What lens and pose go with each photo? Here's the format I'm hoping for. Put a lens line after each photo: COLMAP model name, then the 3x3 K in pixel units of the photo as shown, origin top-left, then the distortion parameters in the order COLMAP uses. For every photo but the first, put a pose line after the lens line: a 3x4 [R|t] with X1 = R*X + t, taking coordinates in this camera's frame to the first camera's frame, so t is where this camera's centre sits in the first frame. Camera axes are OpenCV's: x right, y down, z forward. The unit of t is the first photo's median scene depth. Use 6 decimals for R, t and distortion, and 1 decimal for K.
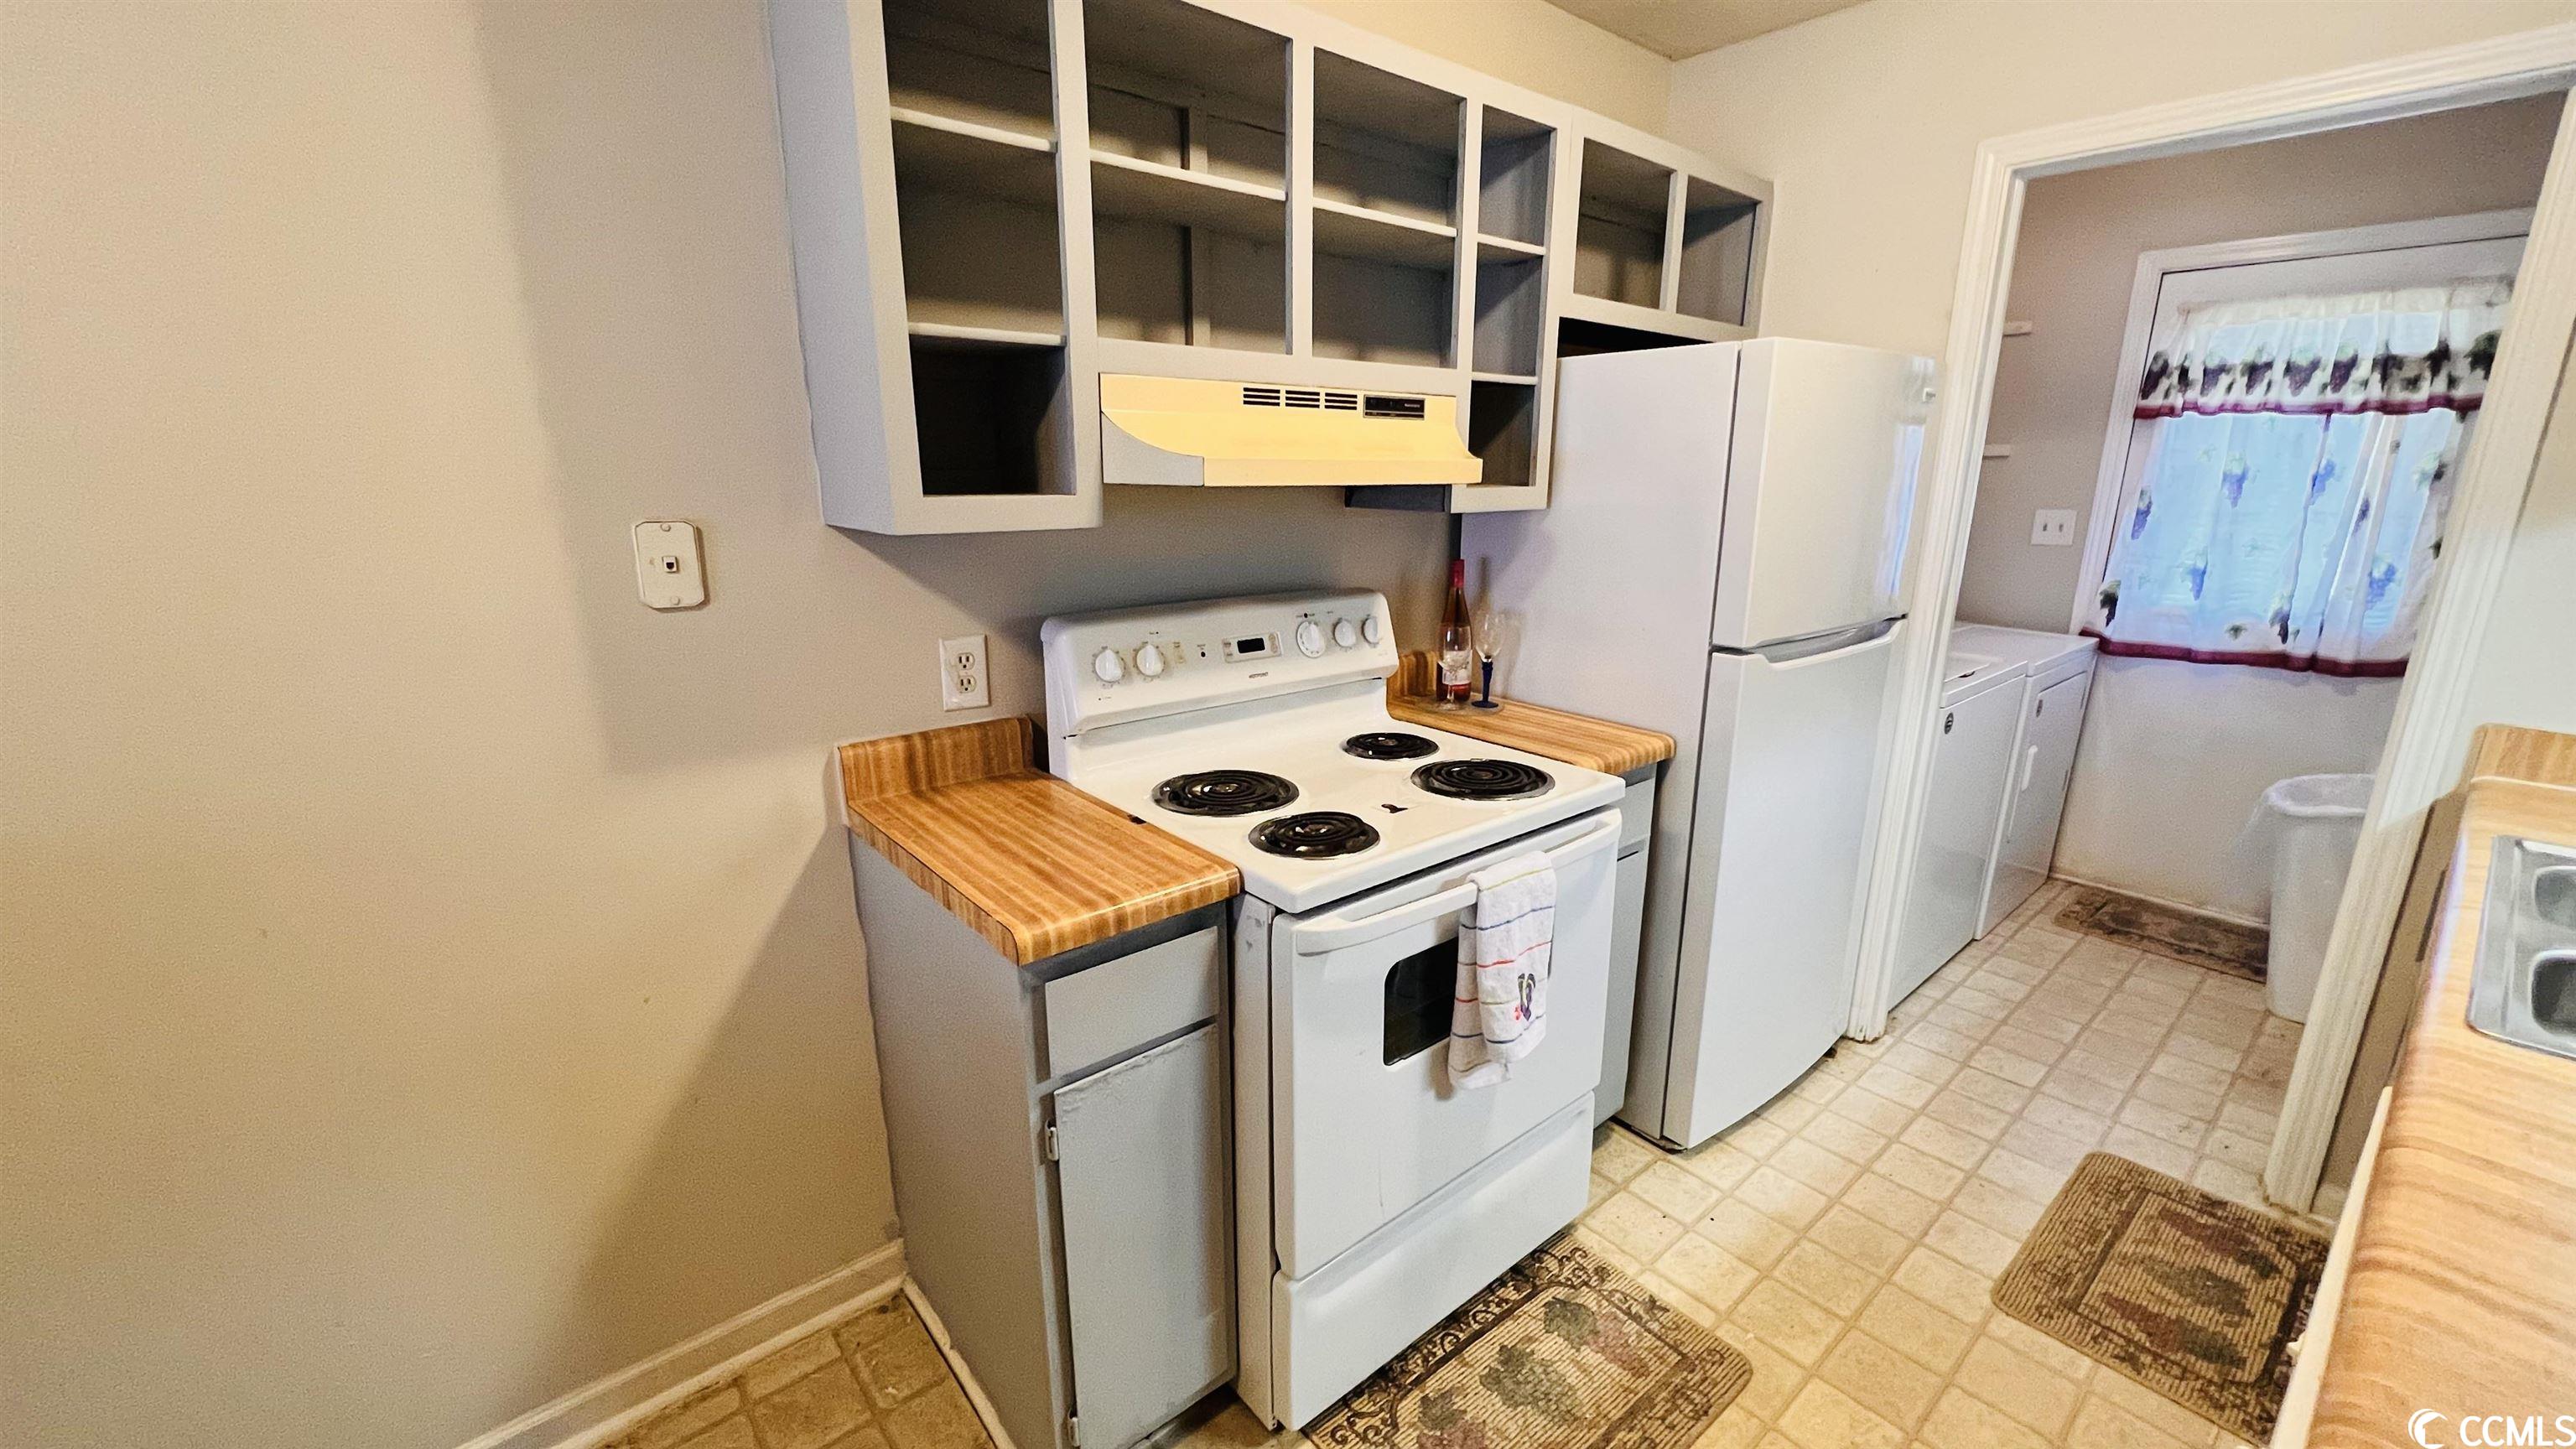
lens RADIAL K [[1031.6, 0, 1296.2], [0, 1031.6, 728.4], [0, 0, 1]] dist [-0.005189, 0.001811]
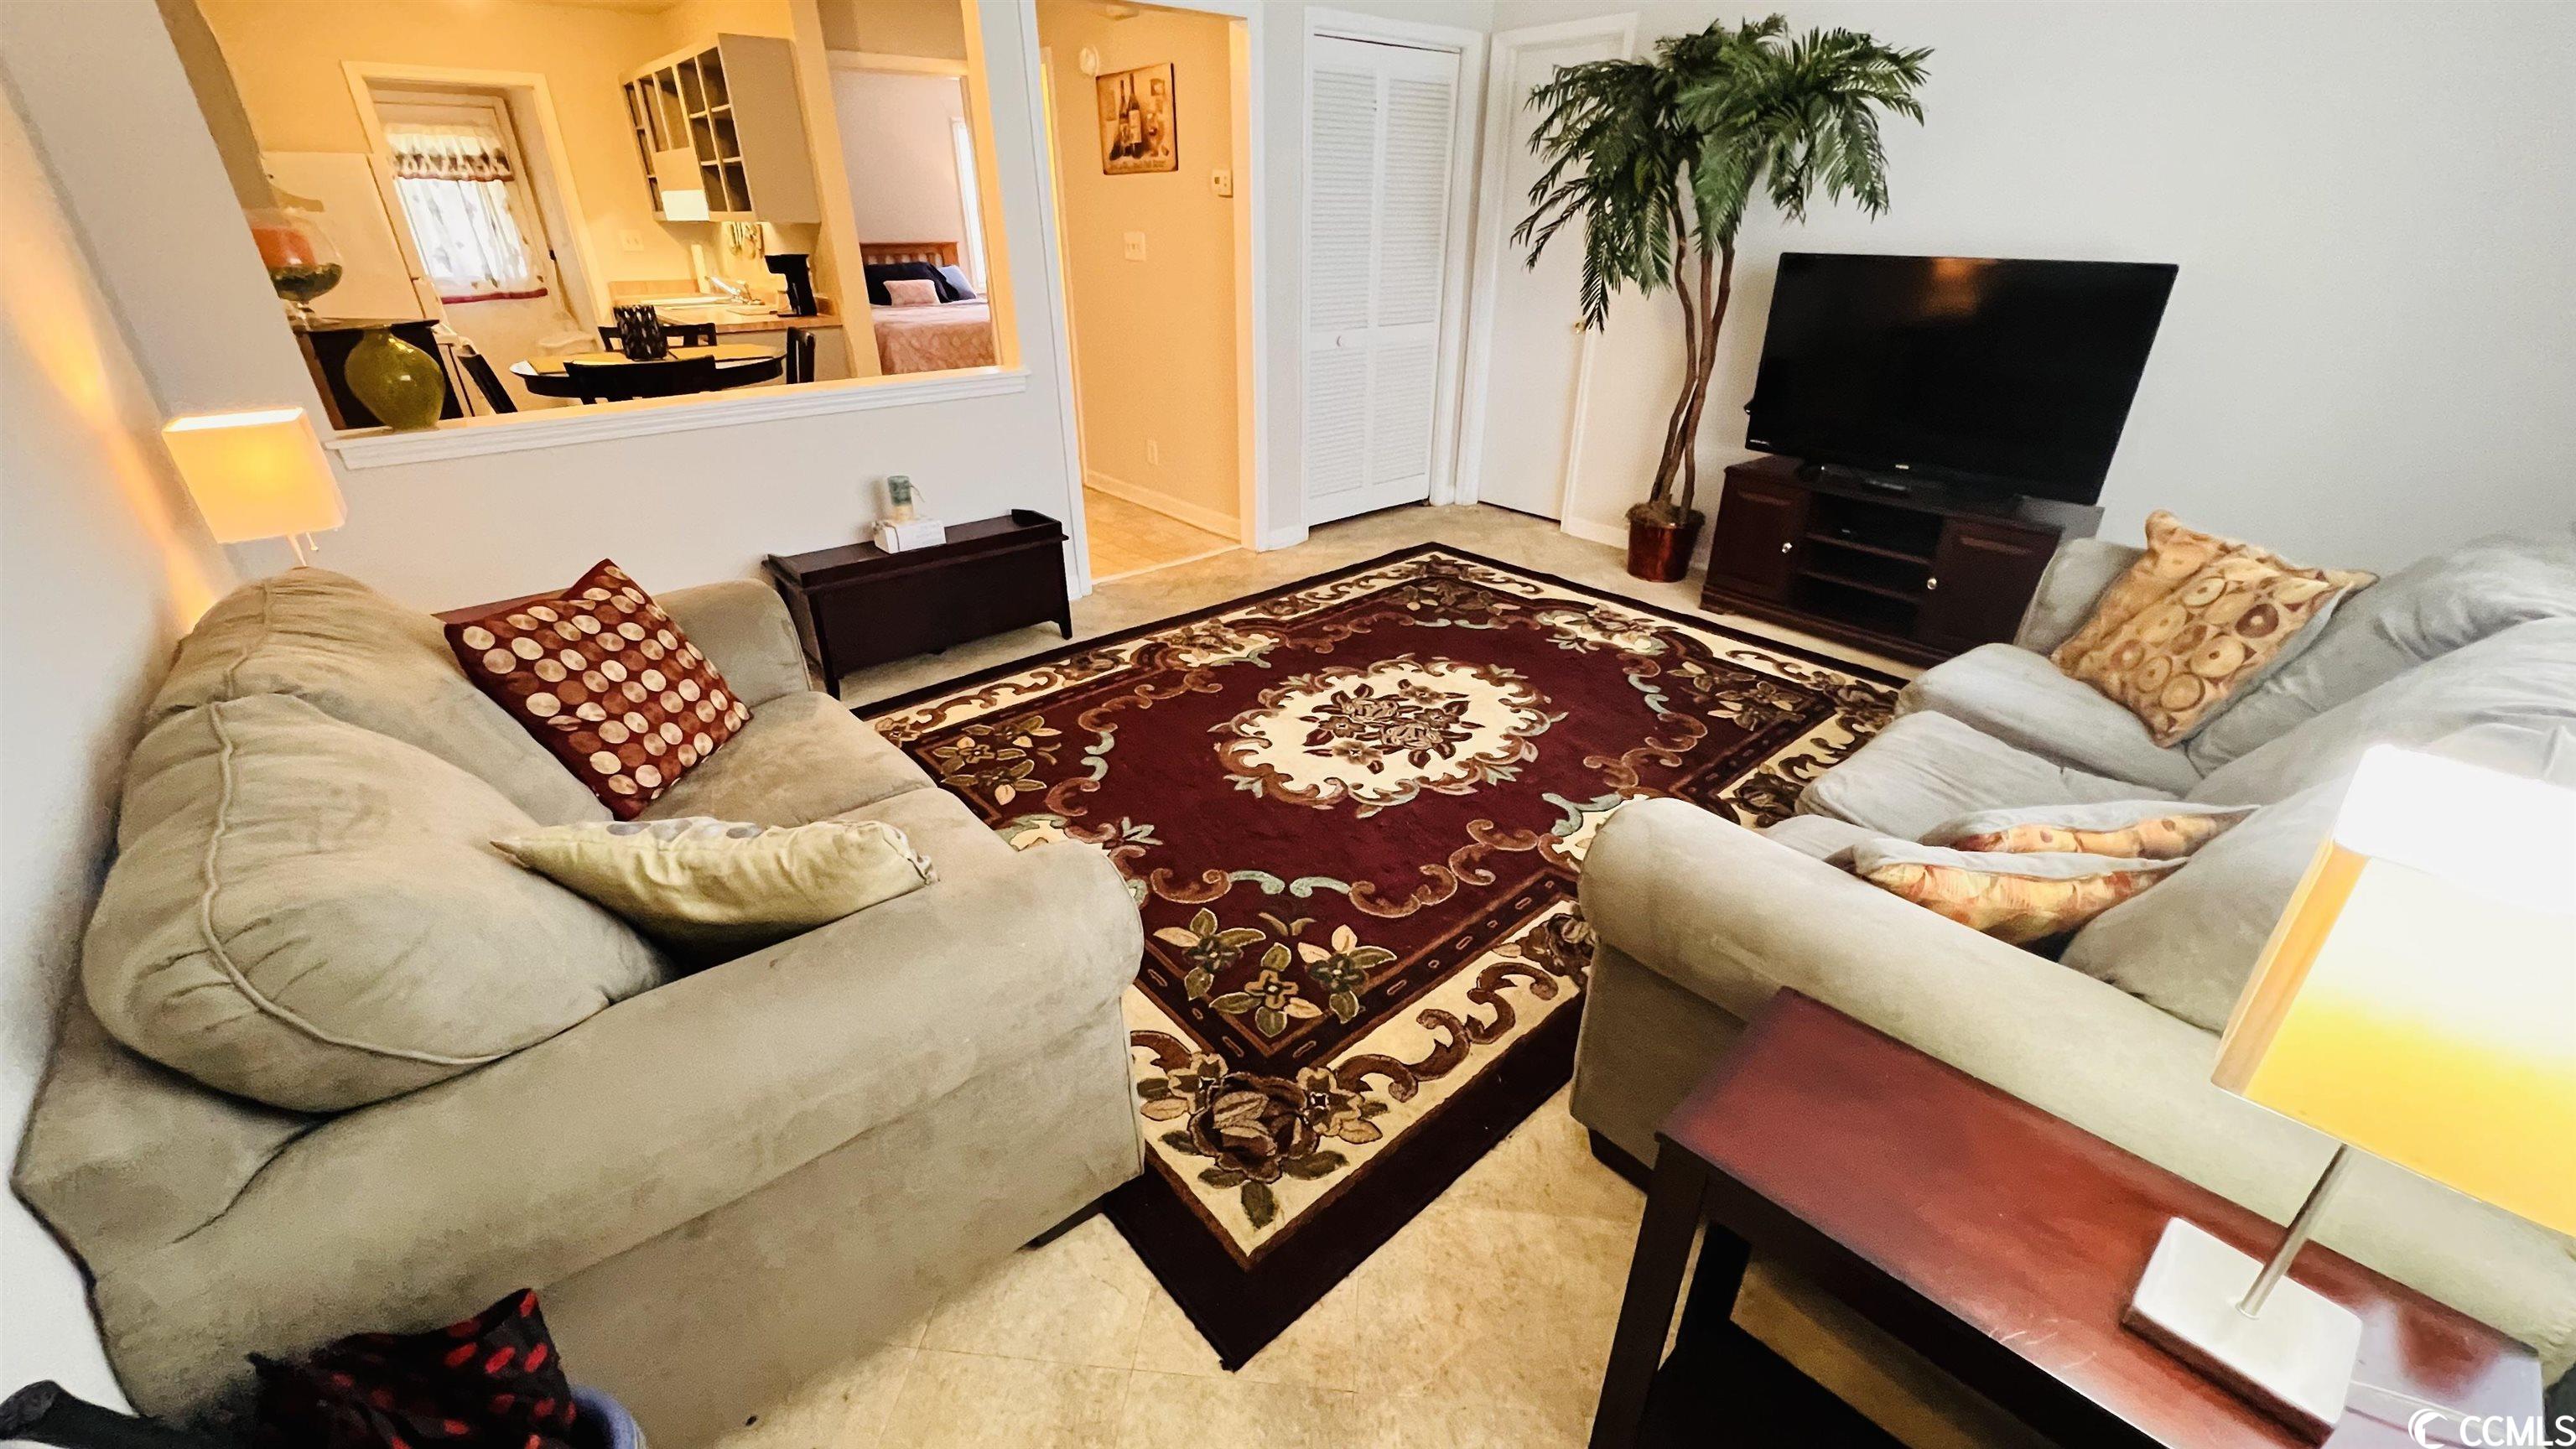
lens RADIAL K [[1028.0, 0, 1293.8], [0, 1028.0, 733.0], [0, 0, 1]] dist [-0.003609, 0.000944]
pose [[-0.006317, -0.455851, 0.890034, -1.715938], [0.248623, 0.861387, 0.442943, 0.223717], [-0.968580, 0.224080, 0.107894, -0.840538]]
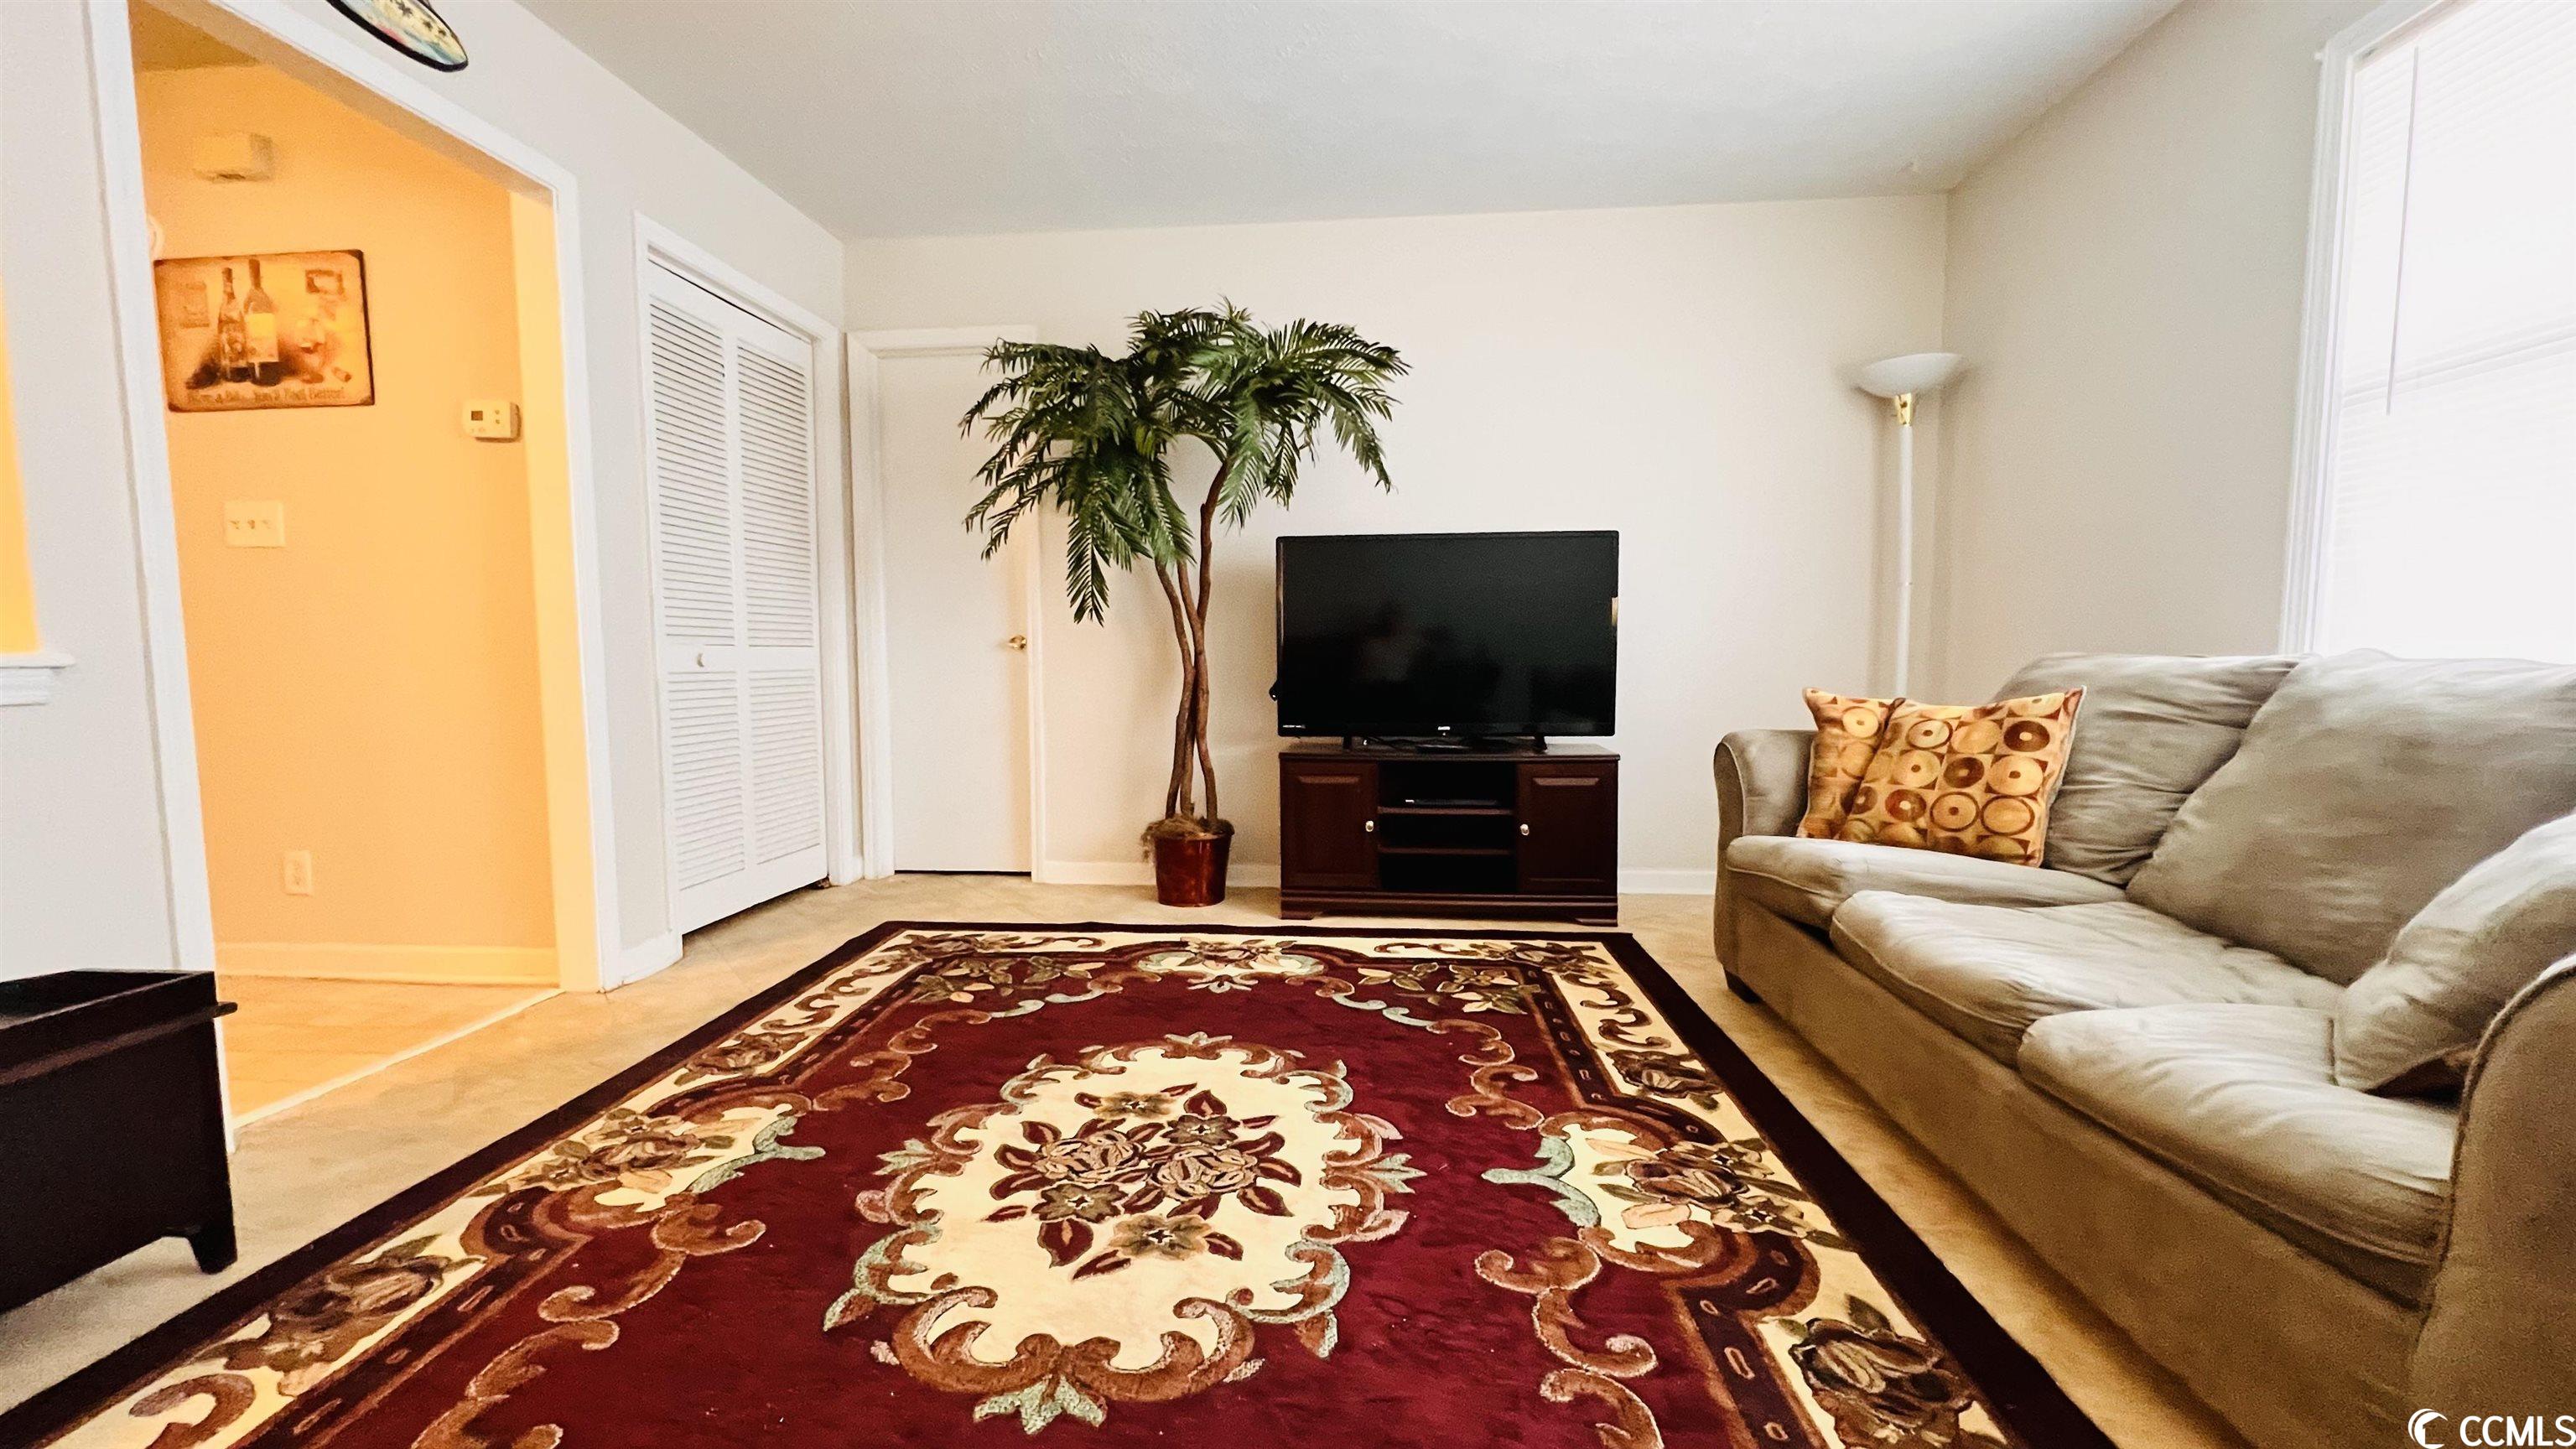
lens RADIAL K [[1028.0, 0, 1293.9], [0, 1028.0, 731.1], [0, 0, 1]] dist [-0.003609, 0.000944]
pose [[-0.701385, -0.050738, 0.710975, -1.220021], [0.183224, 0.951112, 0.248628, 0.343559], [-0.688831, 0.304651, -0.657799, -0.560641]]
